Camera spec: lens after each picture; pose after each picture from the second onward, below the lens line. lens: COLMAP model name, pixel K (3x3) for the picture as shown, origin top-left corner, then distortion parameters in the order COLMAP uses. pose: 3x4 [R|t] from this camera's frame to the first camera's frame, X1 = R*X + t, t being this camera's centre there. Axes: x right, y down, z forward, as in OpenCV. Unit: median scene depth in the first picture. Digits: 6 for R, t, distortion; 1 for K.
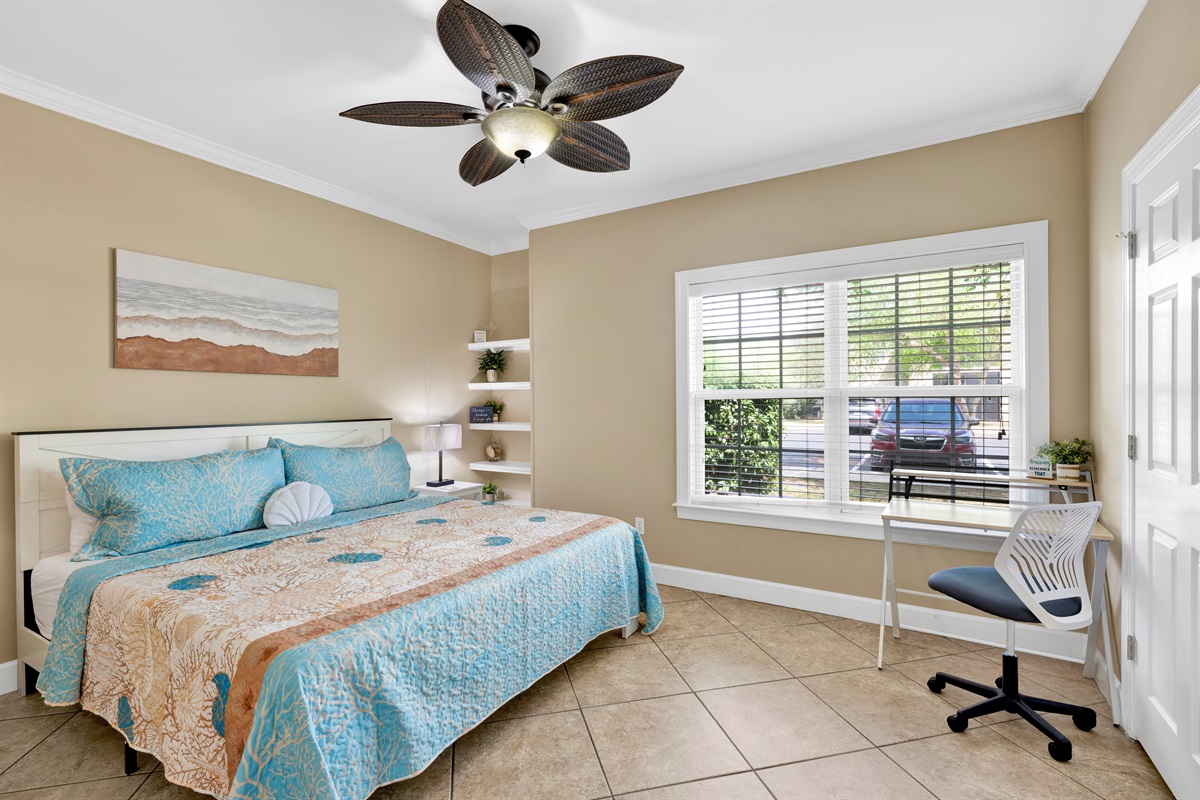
lens RADIAL K [[540.8, 0, 600.0], [0, 540.8, 400.0], [0, 0, 1]] dist [-0.002589, 0.000266]
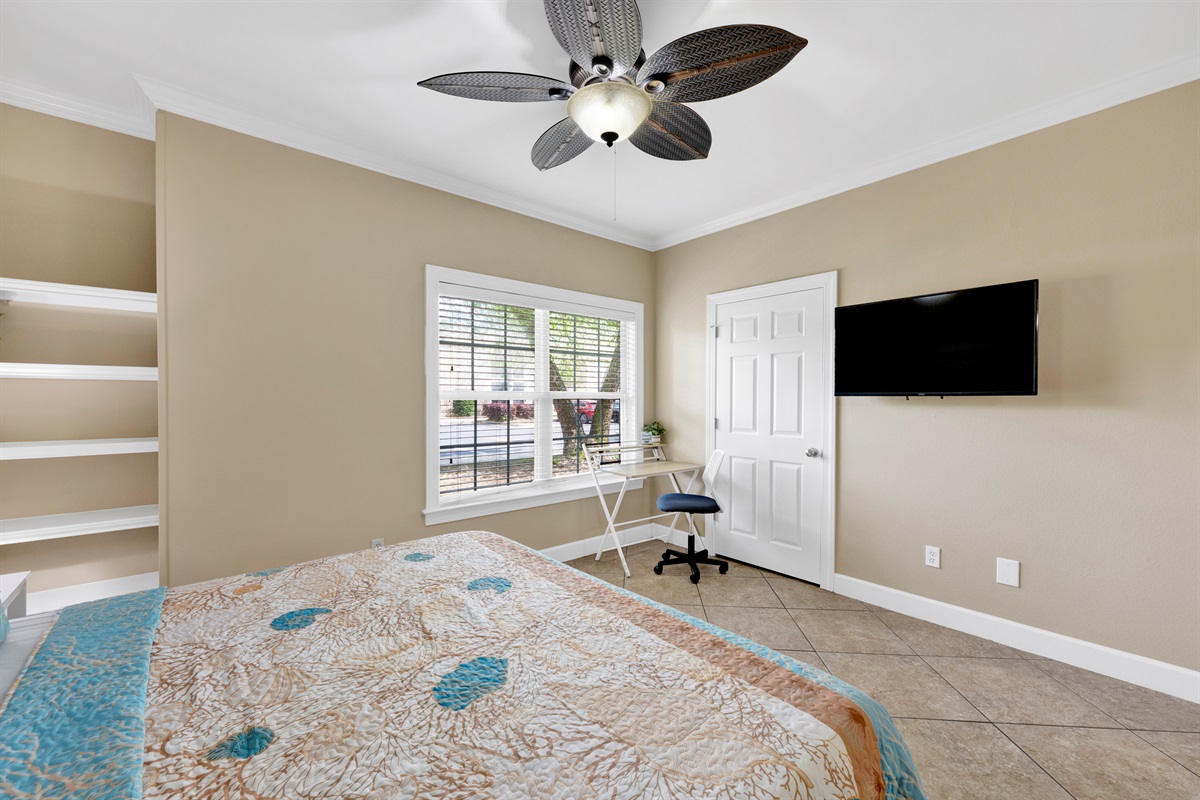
lens RADIAL K [[482.3, 0, 597.9], [0, 482.3, 402.1], [0, 0, 1]] dist [-0.001199, 0.000209]
pose [[0.316011, 0.000659, 0.948755, -0.805703], [-0.004095, 0.999991, 0.000670, 0.001466], [-0.948747, -0.004097, 0.316011, 0.651579]]
